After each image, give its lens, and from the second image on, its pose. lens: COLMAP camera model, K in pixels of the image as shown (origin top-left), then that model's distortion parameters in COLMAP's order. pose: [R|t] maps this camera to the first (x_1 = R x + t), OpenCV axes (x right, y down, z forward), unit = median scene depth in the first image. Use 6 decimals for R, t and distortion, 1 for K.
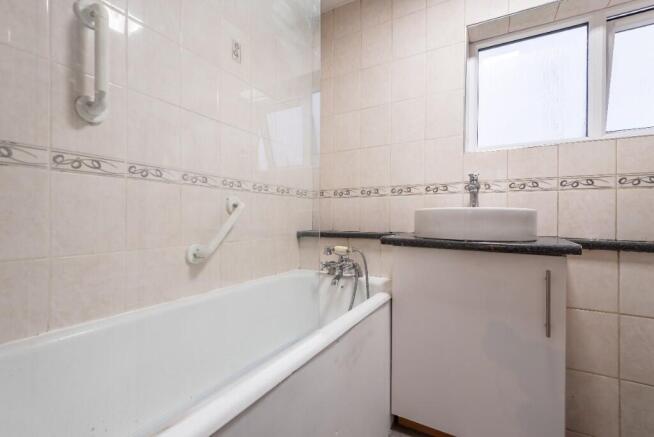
lens RADIAL K [[293.4, 0, 327.0], [0, 293.4, 218.5], [0, 0, 1]] dist [0.011621, -0.000972]
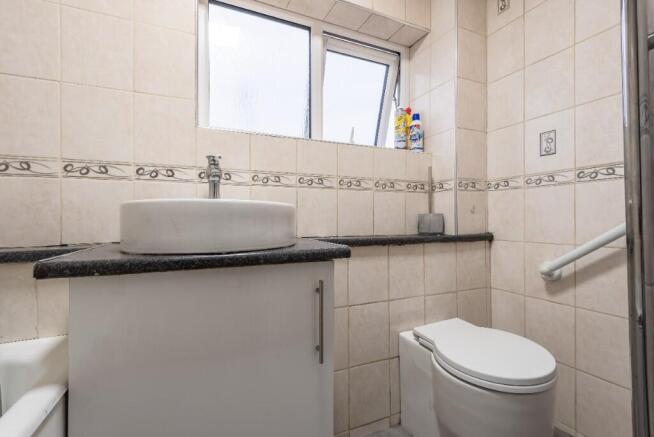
lens RADIAL K [[293.4, 0, 327.0], [0, 293.4, 218.5], [0, 0, 1]] dist [0.011621, -0.000972]
pose [[0.587349, -0.008690, 0.809287, 0.078833], [0.010210, 0.999942, 0.003327, 0.001996], [-0.809269, 0.006308, 0.587404, 0.366787]]
